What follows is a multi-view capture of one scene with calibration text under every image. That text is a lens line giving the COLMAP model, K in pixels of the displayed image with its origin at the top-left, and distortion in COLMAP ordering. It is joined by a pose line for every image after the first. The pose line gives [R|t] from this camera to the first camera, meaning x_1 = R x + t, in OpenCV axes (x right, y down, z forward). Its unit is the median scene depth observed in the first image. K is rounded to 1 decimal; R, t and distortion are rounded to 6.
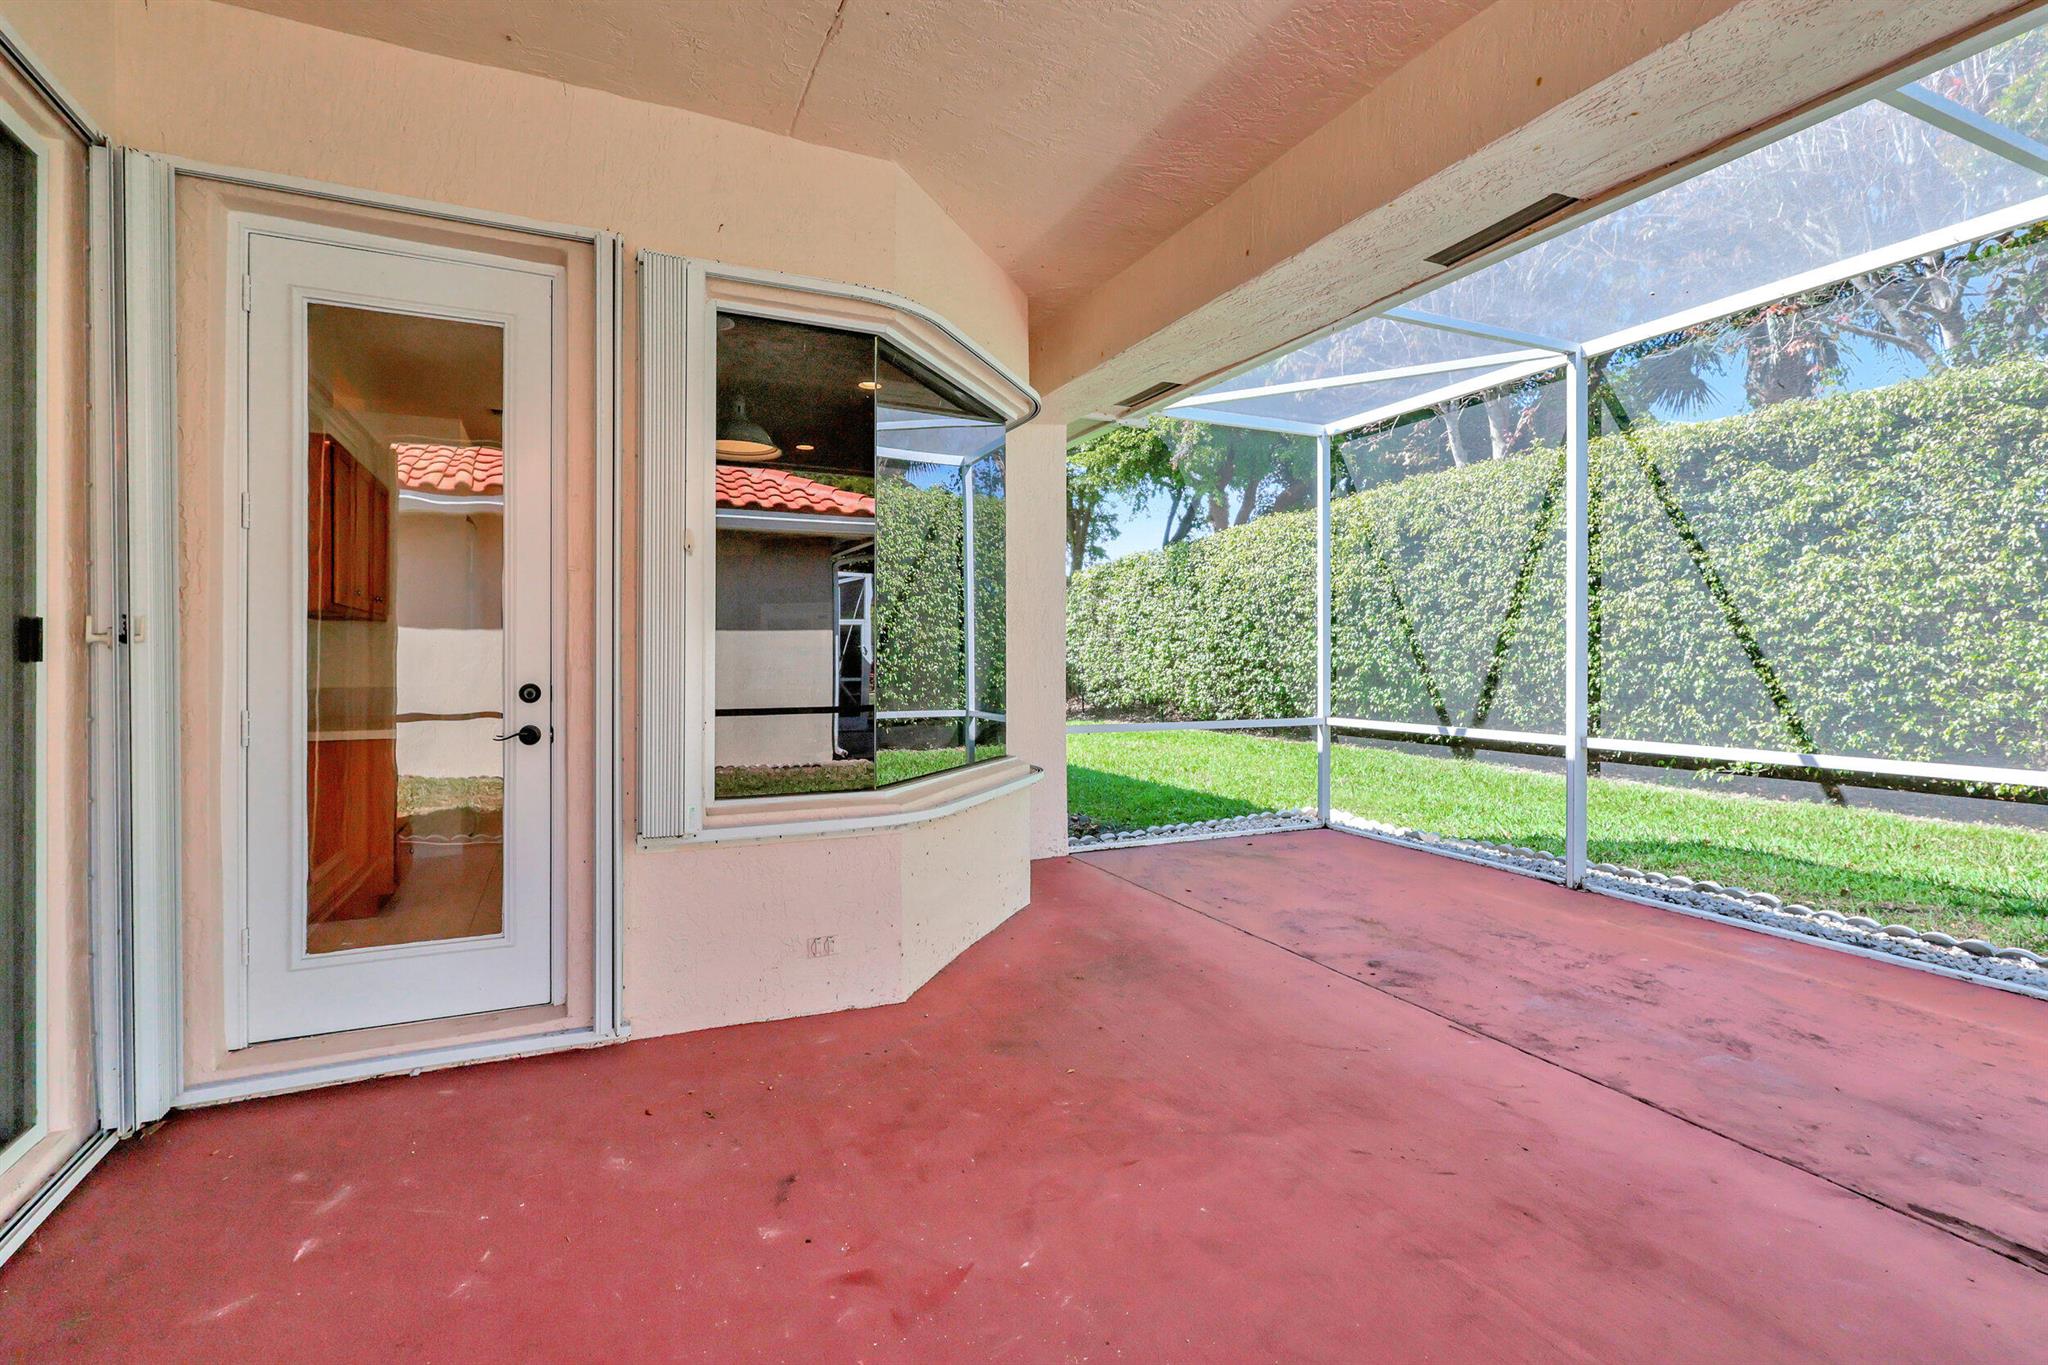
lens RADIAL K [[960.9, 0, 1015.0], [0, 960.9, 663.5], [0, 0, 1]] dist [0.006543, -0.001795]
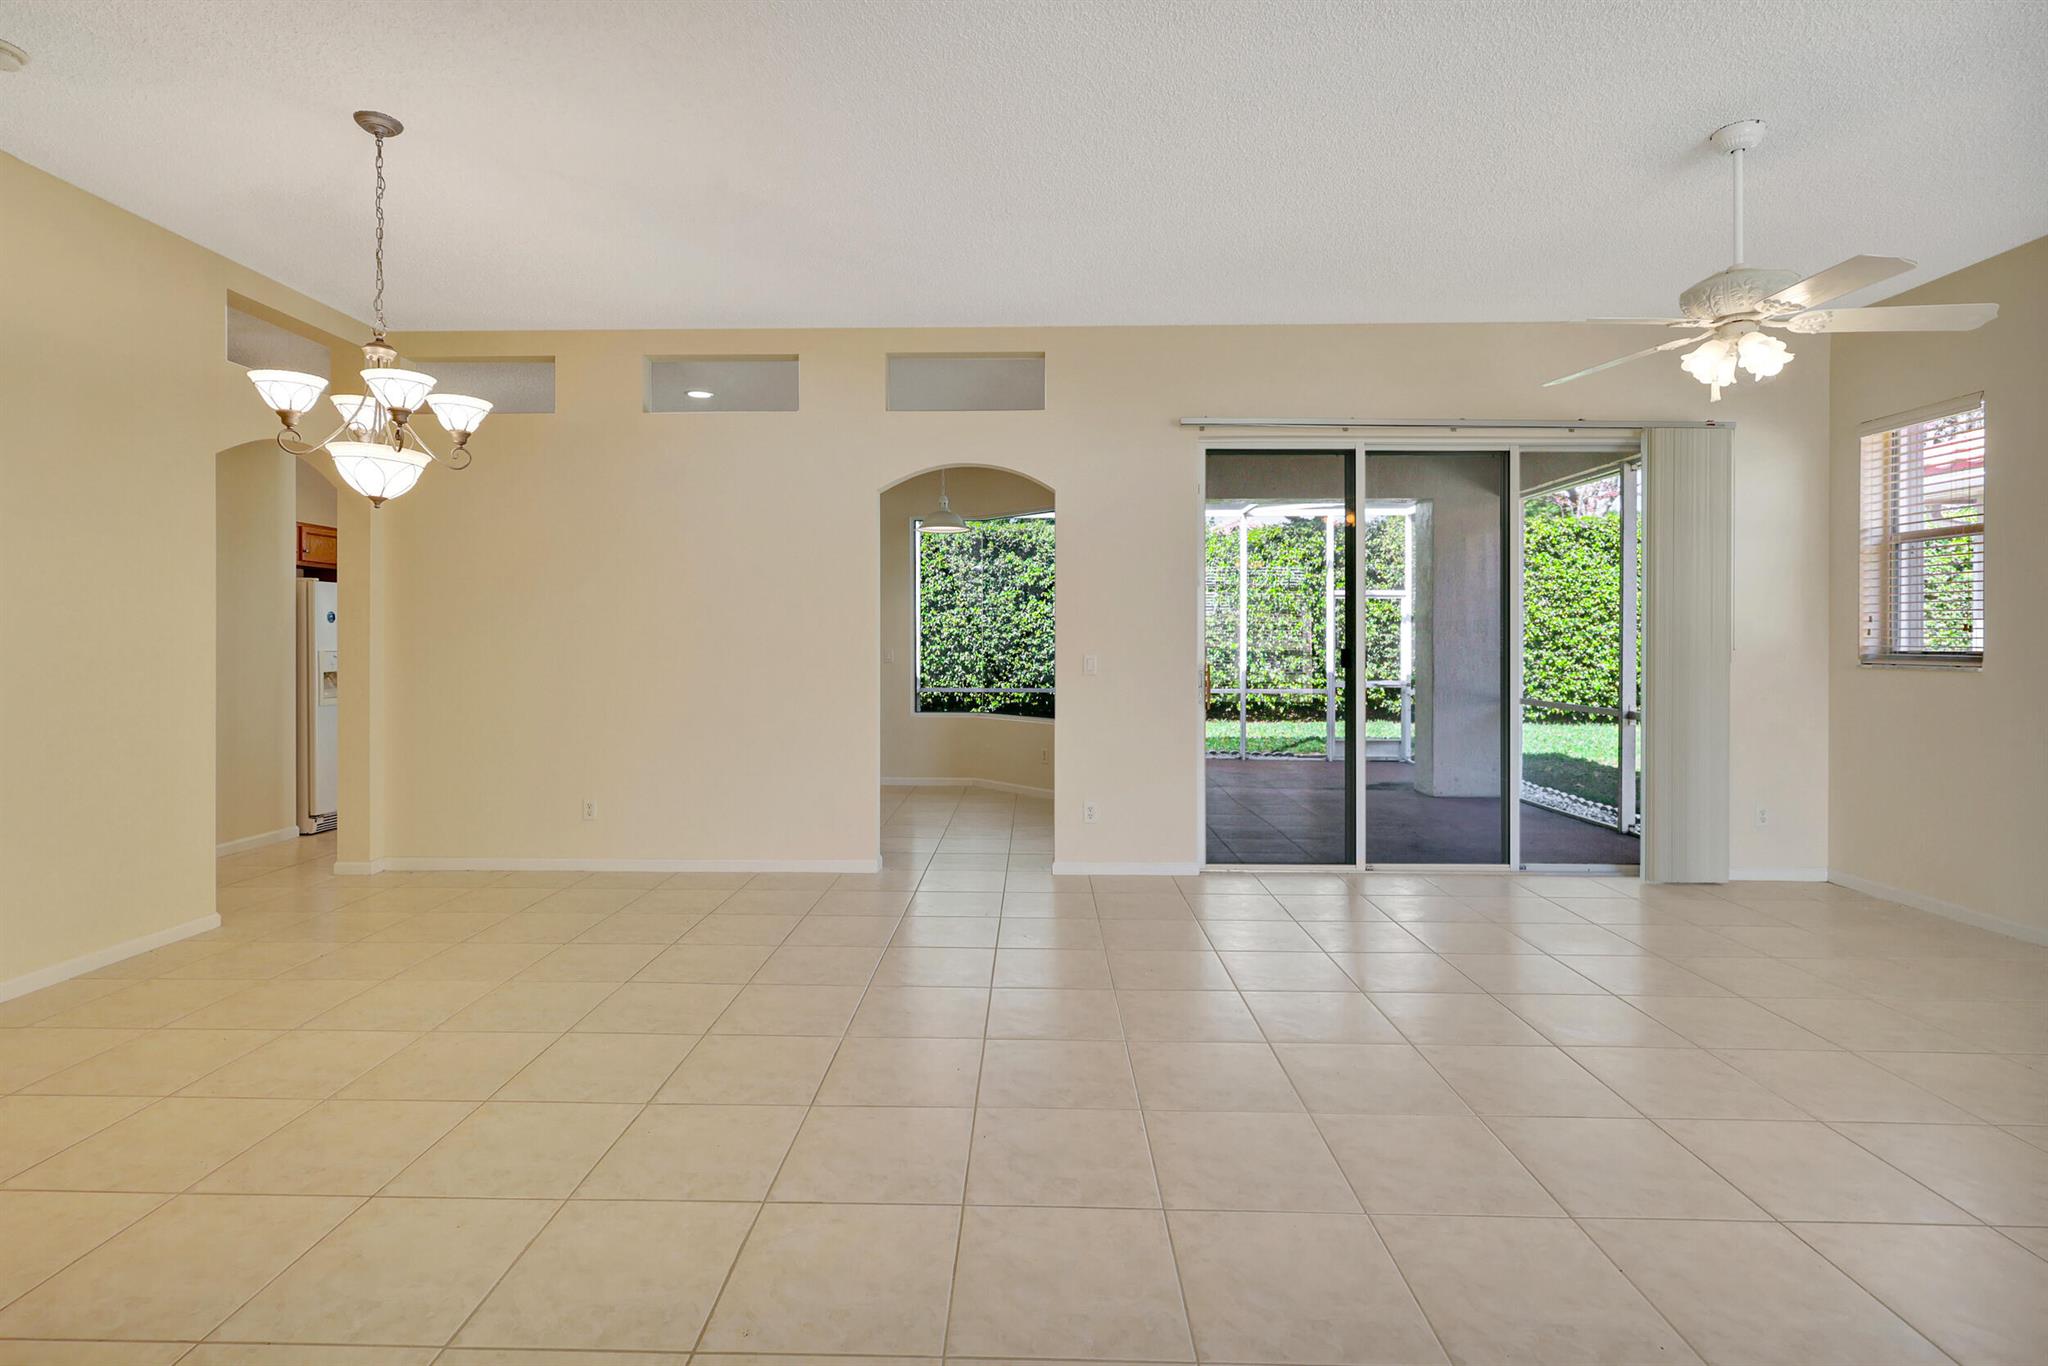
lens RADIAL K [[960.9, 0, 1010.0], [0, 960.9, 638.9], [0, 0, 1]] dist [0.006543, -0.001795]
pose [[0.451349, 0.004689, 0.892335, -1.203877], [0.001200, 0.999982, -0.005862, -0.020339], [-0.892347, 0.003717, 0.451335, 0.127262]]
